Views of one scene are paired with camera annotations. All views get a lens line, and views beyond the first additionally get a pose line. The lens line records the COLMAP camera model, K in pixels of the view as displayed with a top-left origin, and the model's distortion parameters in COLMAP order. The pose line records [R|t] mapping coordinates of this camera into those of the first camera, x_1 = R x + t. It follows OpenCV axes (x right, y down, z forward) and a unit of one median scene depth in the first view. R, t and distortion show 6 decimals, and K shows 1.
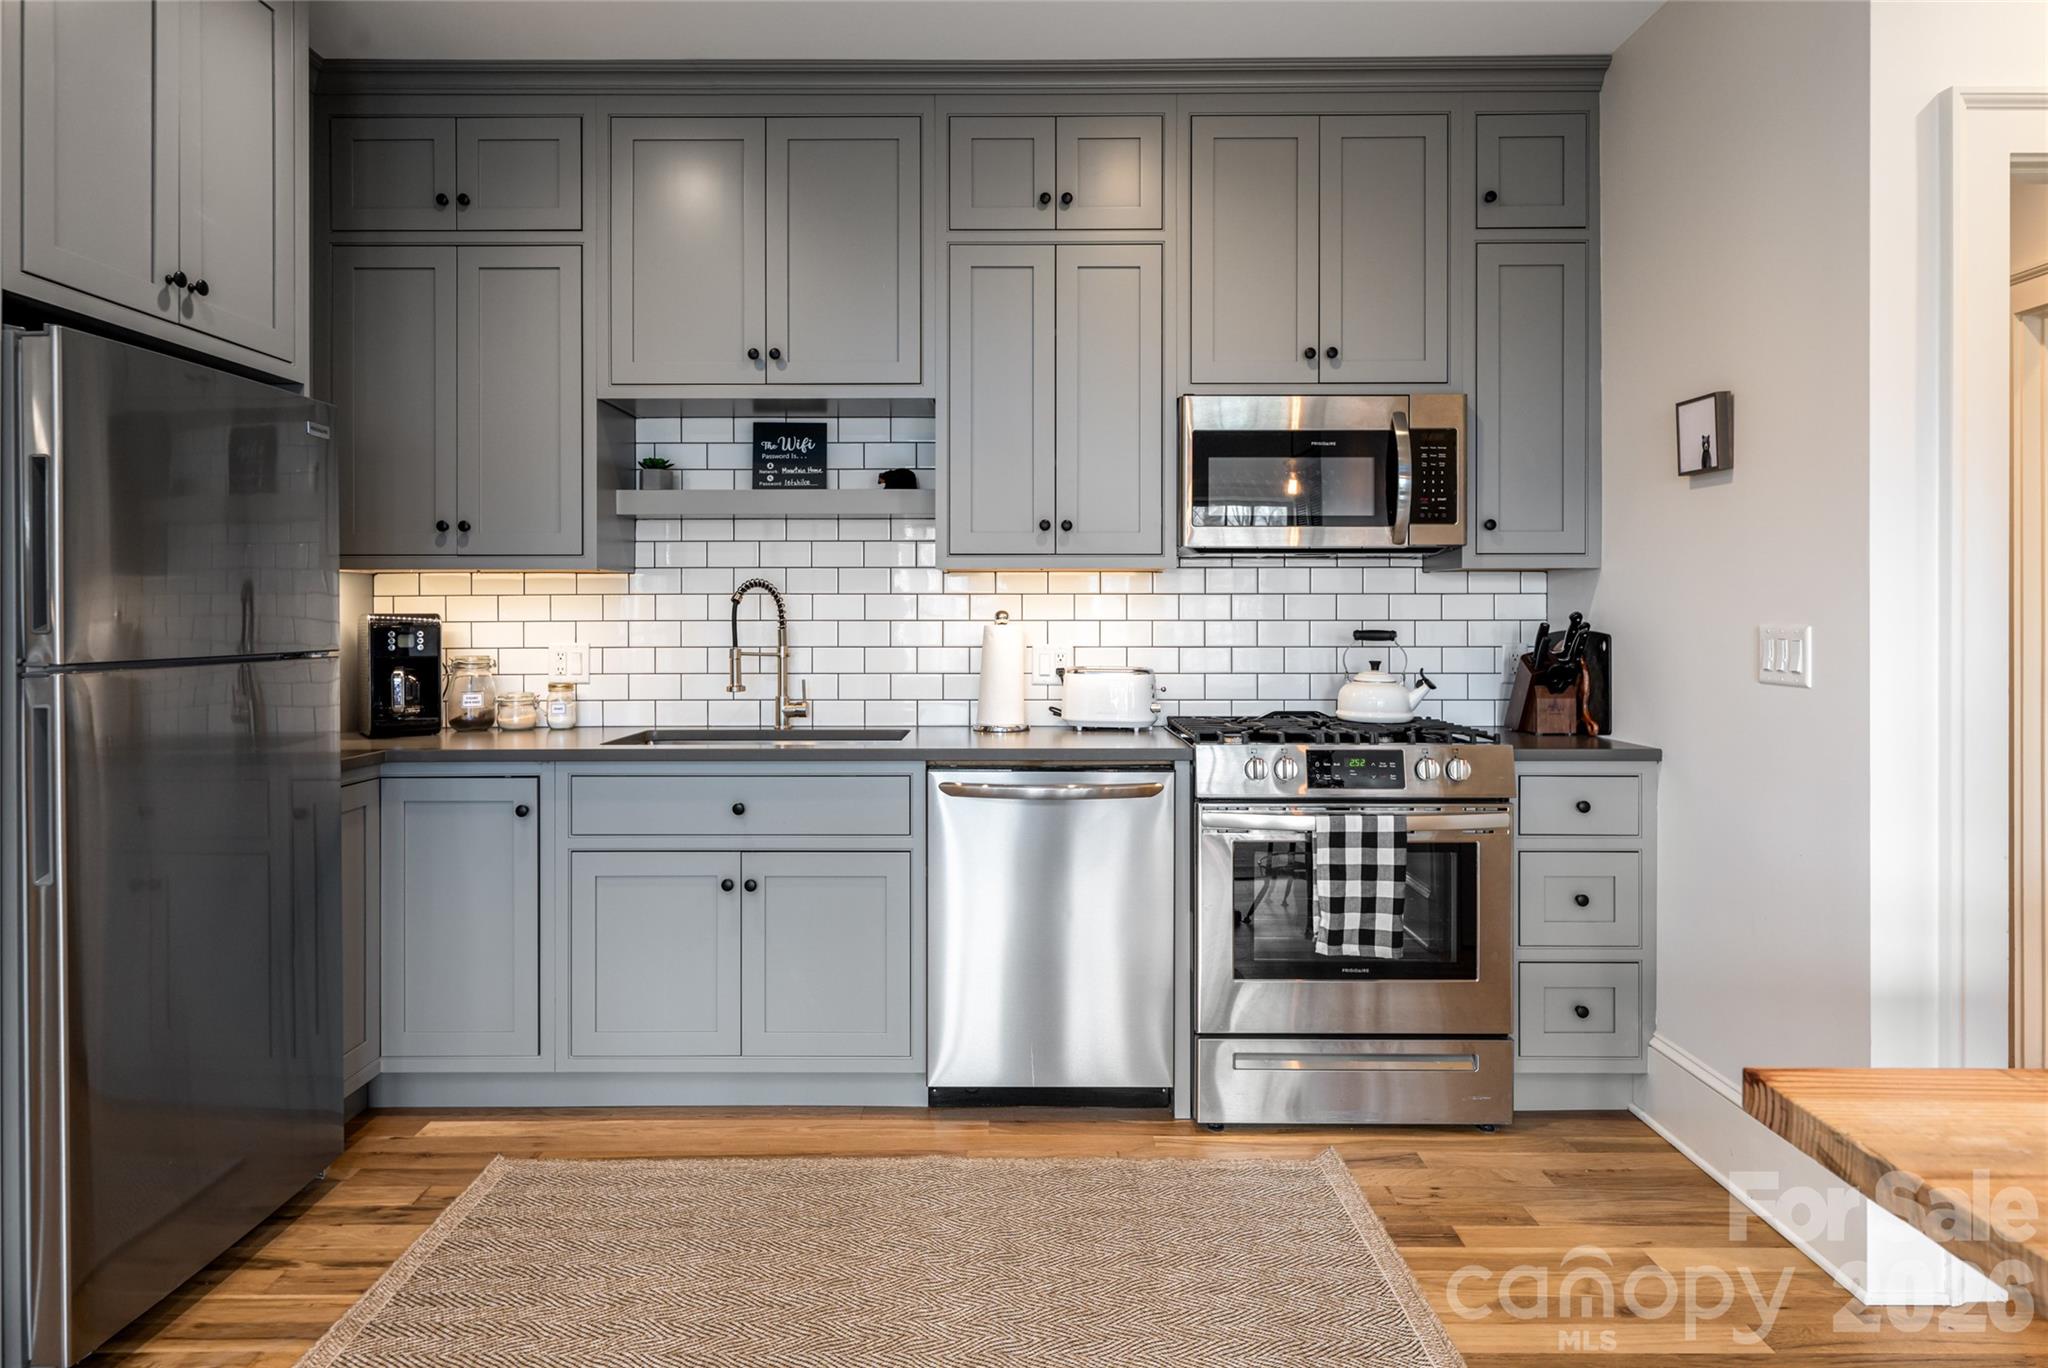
lens RADIAL K [[1175.4, 0, 1013.8], [0, 1175.4, 619.5], [0, 0, 1]] dist [0.001244, -0.000100]
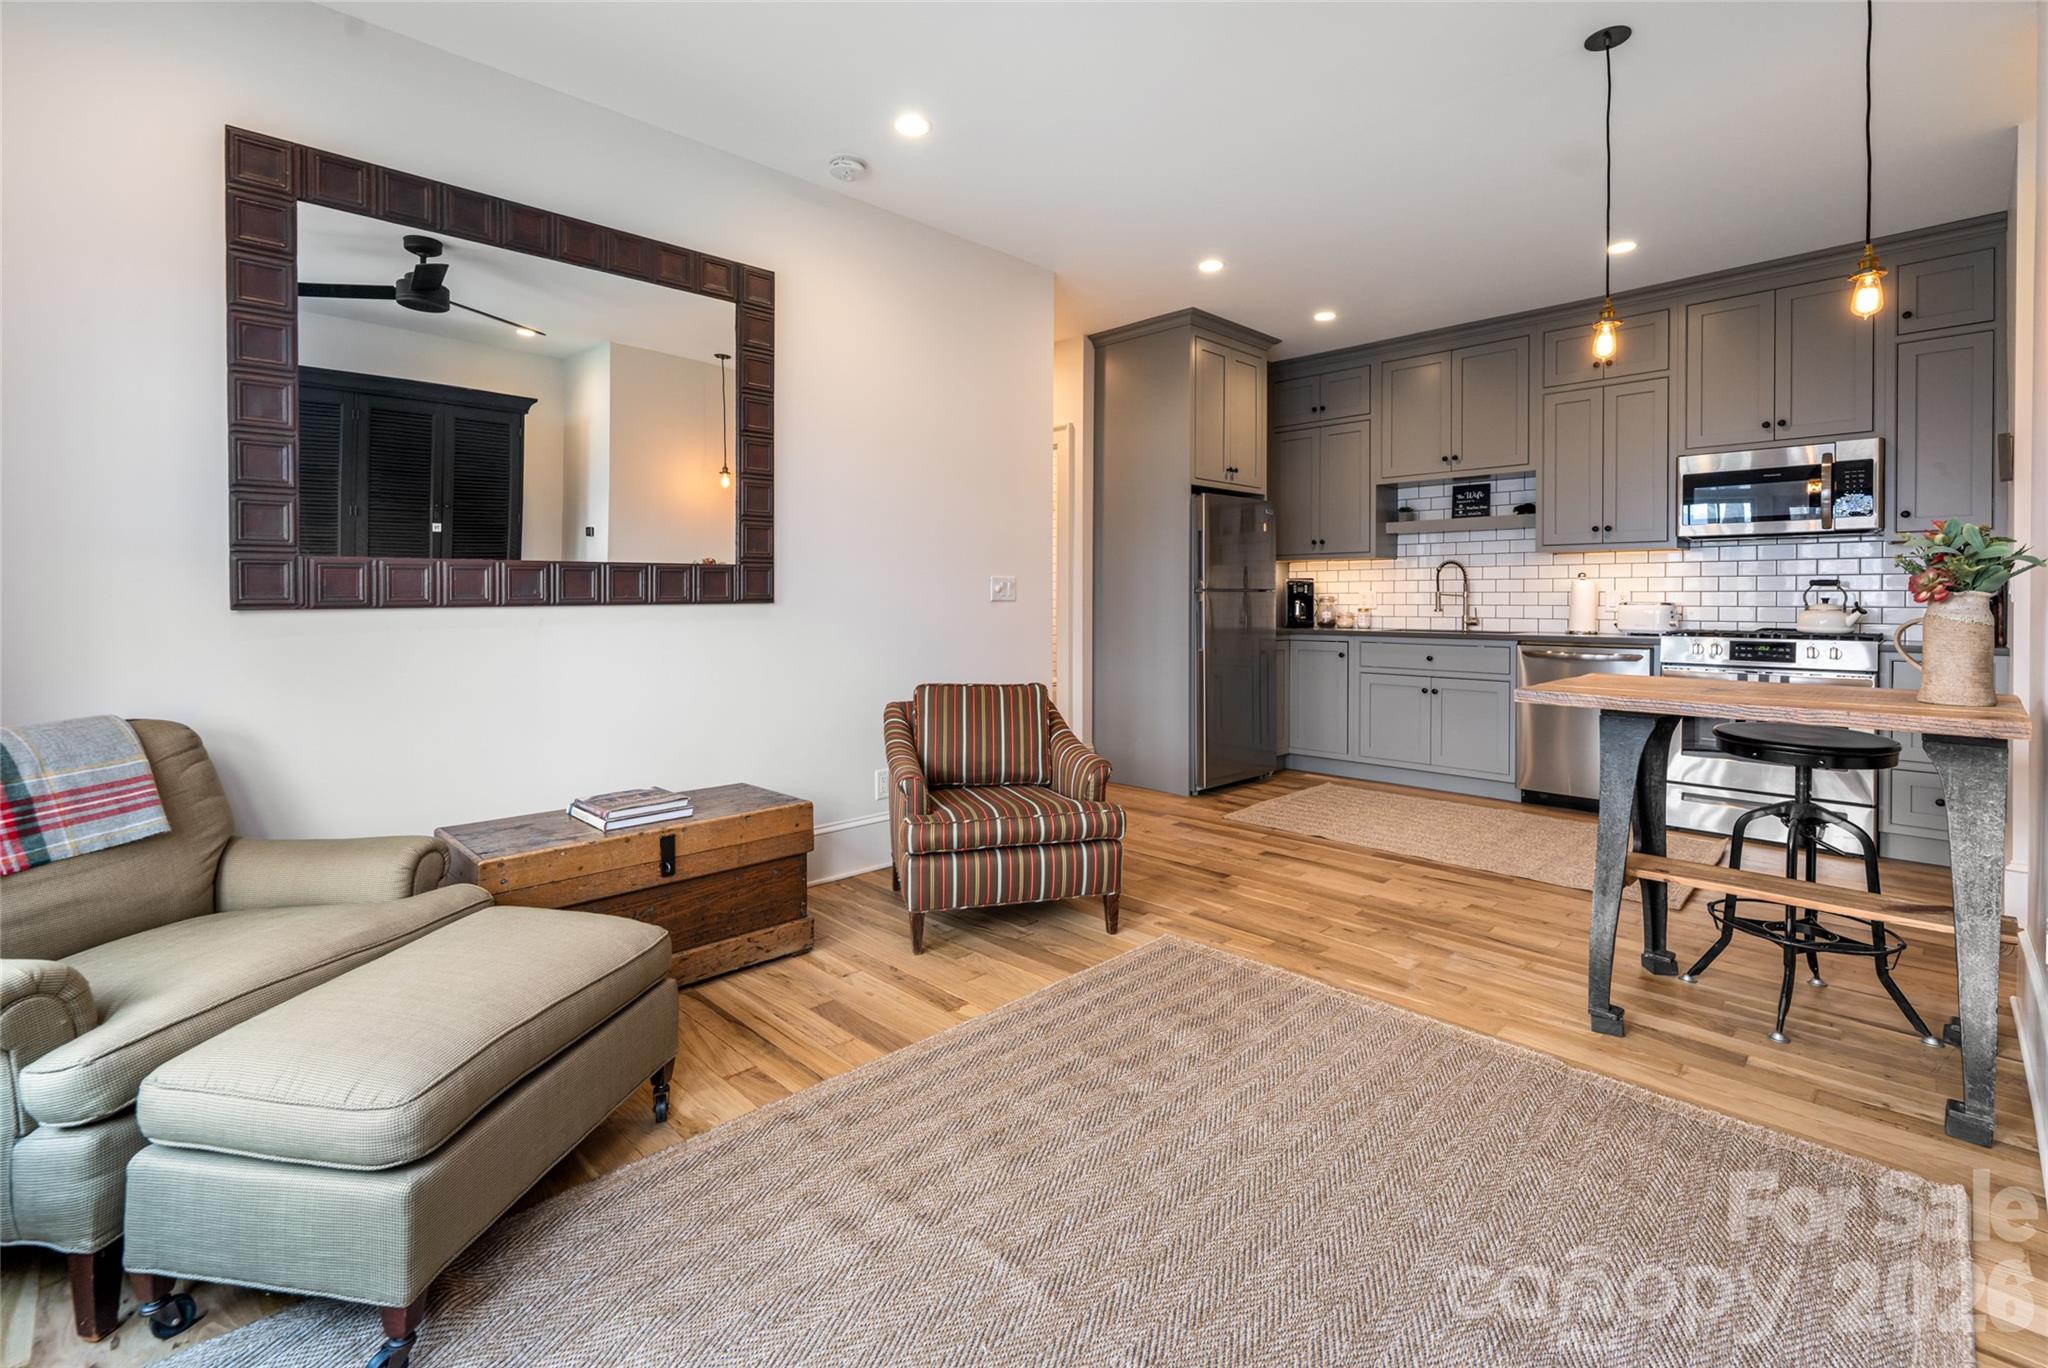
lens RADIAL K [[933.6, 0, 1002.2], [0, 933.6, 601.9], [0, 0, 1]] dist [-0.000768, -0.000106]
pose [[0.690591, 0.003628, -0.723237, 0.460586], [-0.004754, 0.999989, 0.000477, 0.045984], [0.723230, 0.003109, 0.690600, -0.793115]]
